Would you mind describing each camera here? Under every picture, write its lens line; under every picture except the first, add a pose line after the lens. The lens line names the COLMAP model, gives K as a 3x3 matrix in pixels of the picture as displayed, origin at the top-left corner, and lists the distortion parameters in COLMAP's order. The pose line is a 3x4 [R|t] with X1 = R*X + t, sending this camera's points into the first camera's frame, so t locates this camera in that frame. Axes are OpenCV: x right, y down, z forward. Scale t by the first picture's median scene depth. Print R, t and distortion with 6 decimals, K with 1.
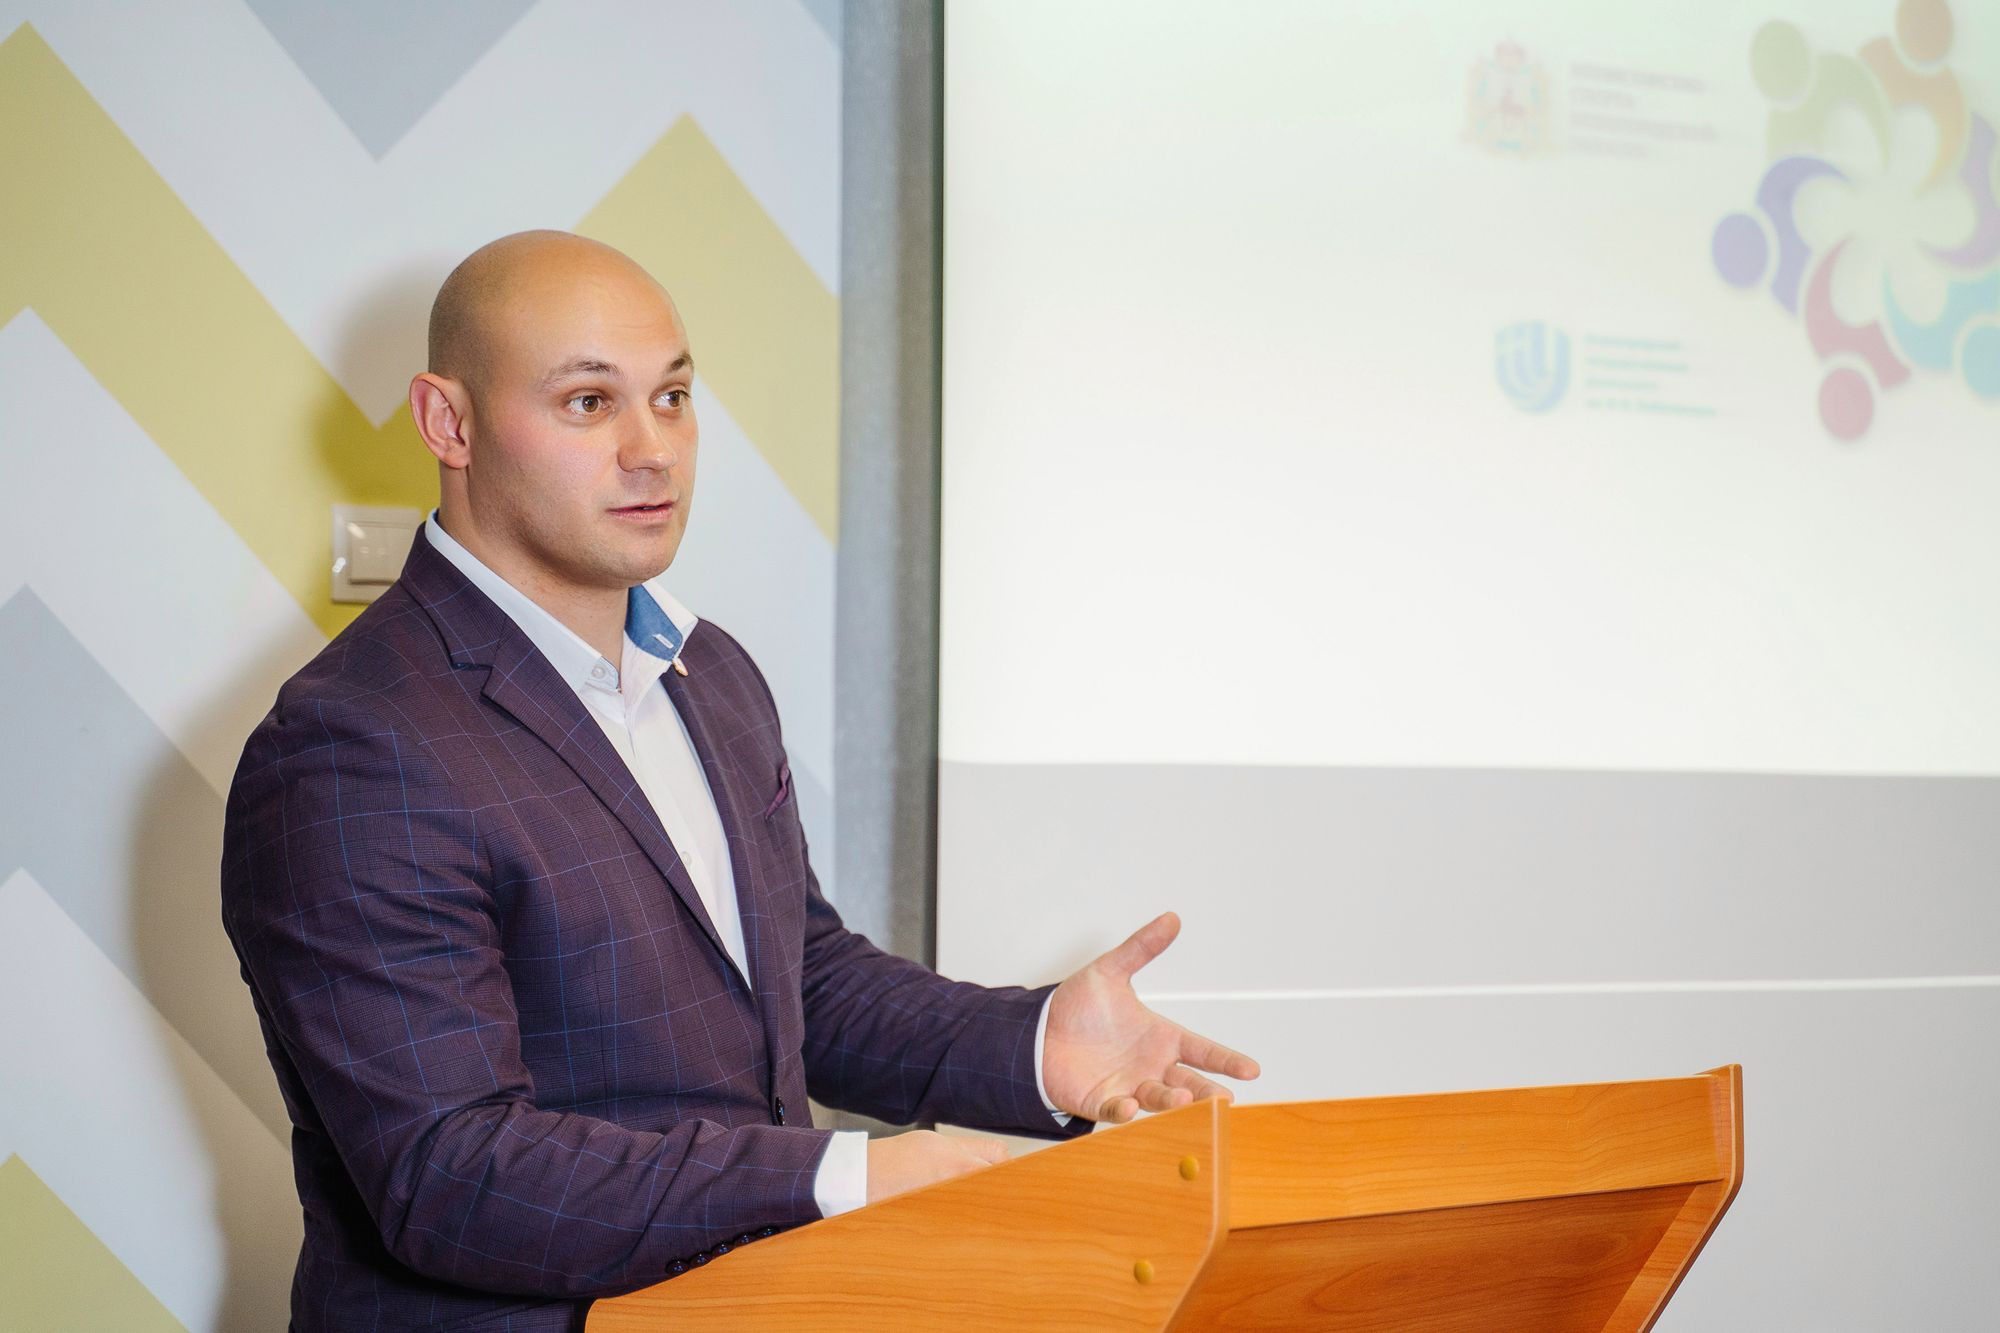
lens RADIAL K [[4412.9, 0, 995.9], [0, 4412.9, 669.2], [0, 0, 1]] dist [0.276989, 0.000000]
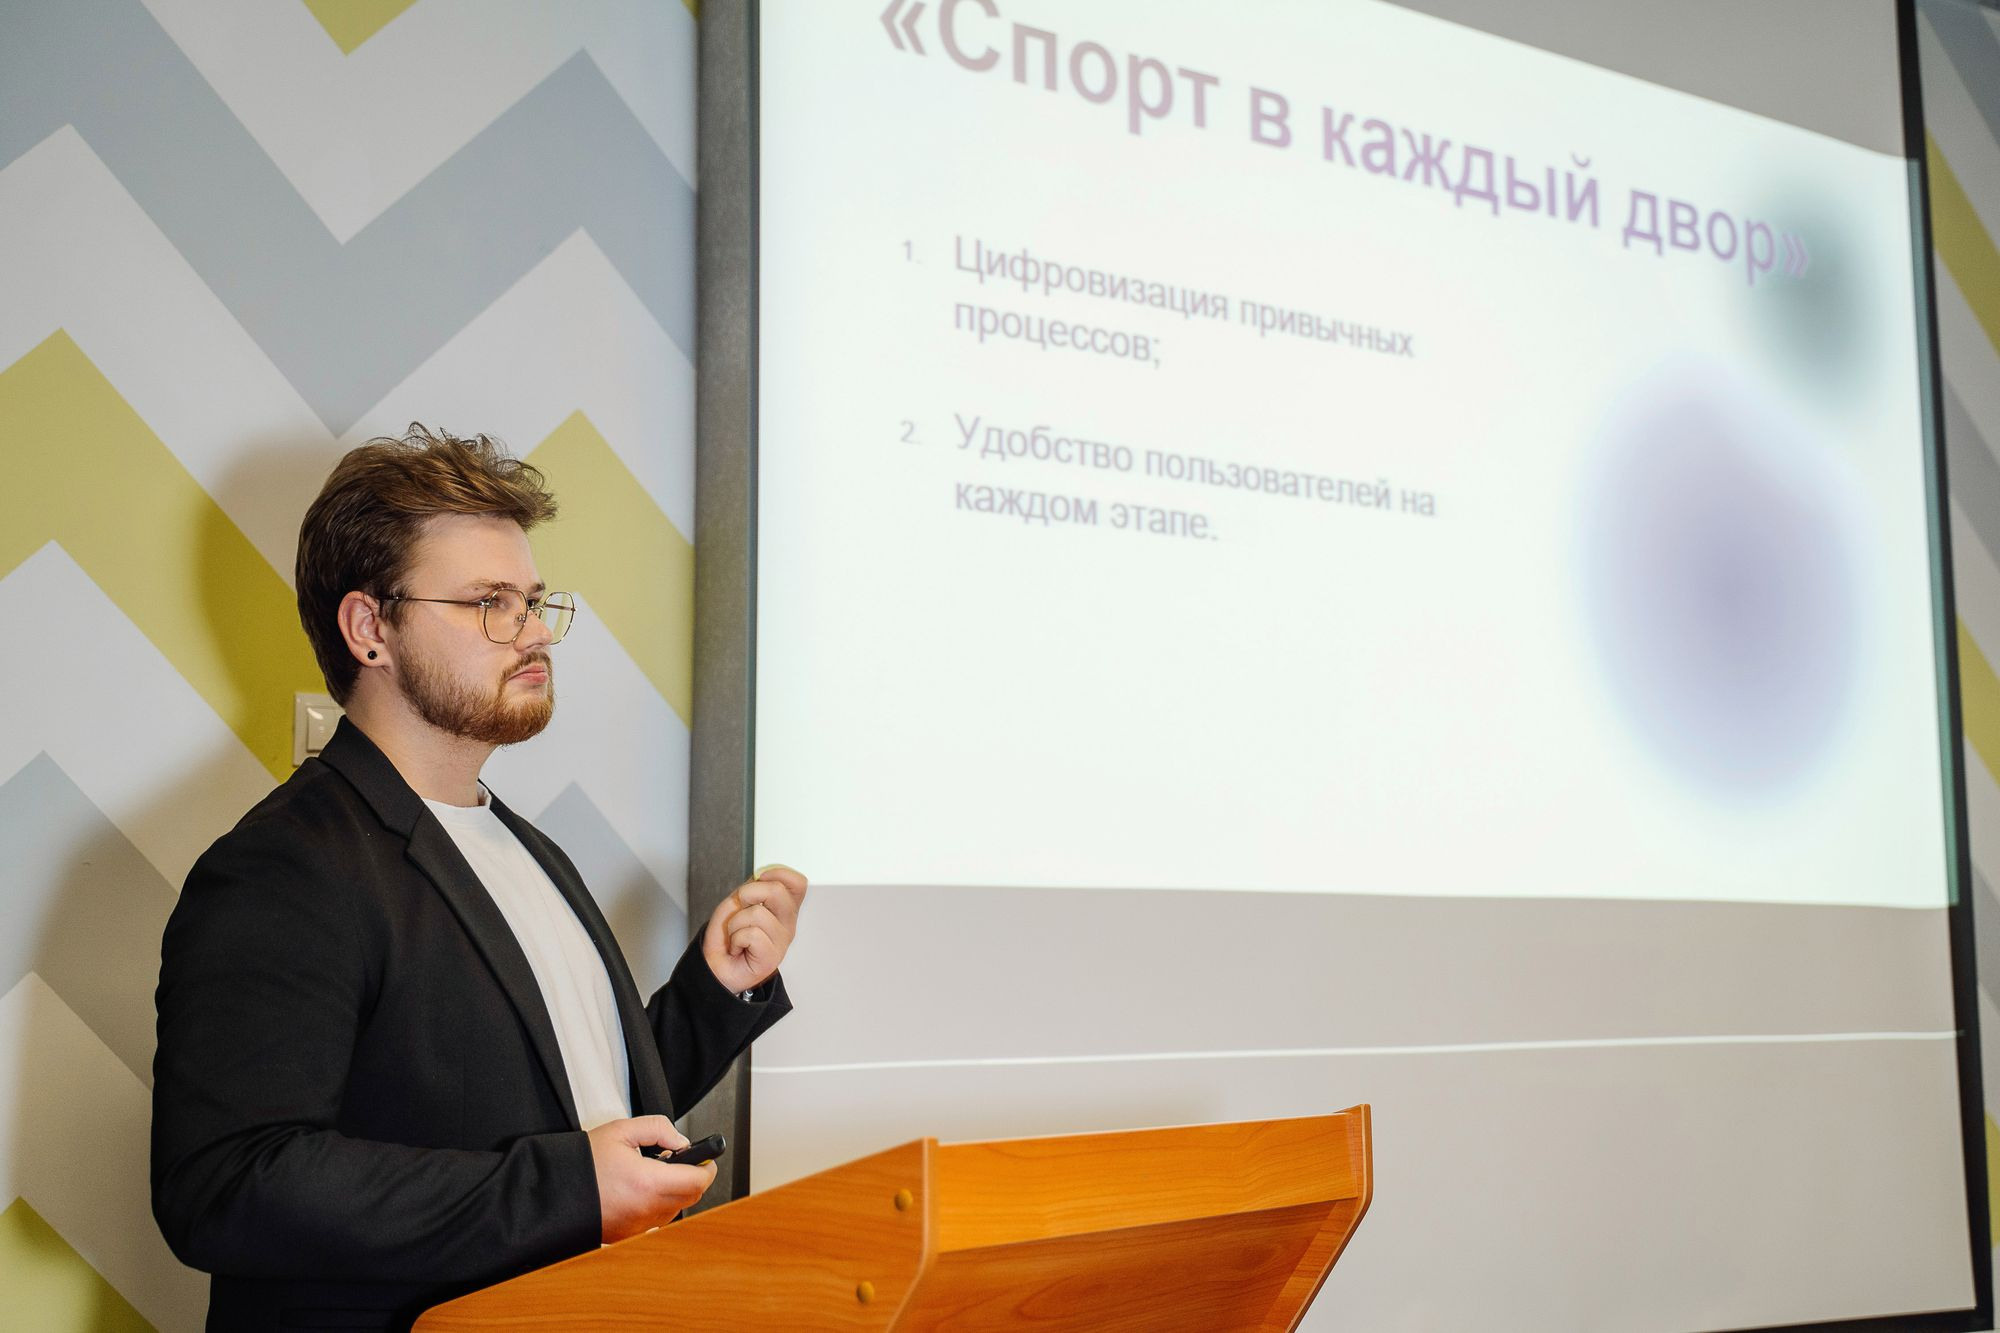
lens RADIAL K [[2577.8, 0, 1005.0], [0, 2577.8, 659.1], [0, 0, 1]] dist [0.036683, 0.000000]
pose [[0.999270, -0.006736, 0.037615, 0.041055], [0.010059, 0.995994, -0.088849, 0.029430], [-0.036865, 0.089162, 0.995335, 0.289251]]
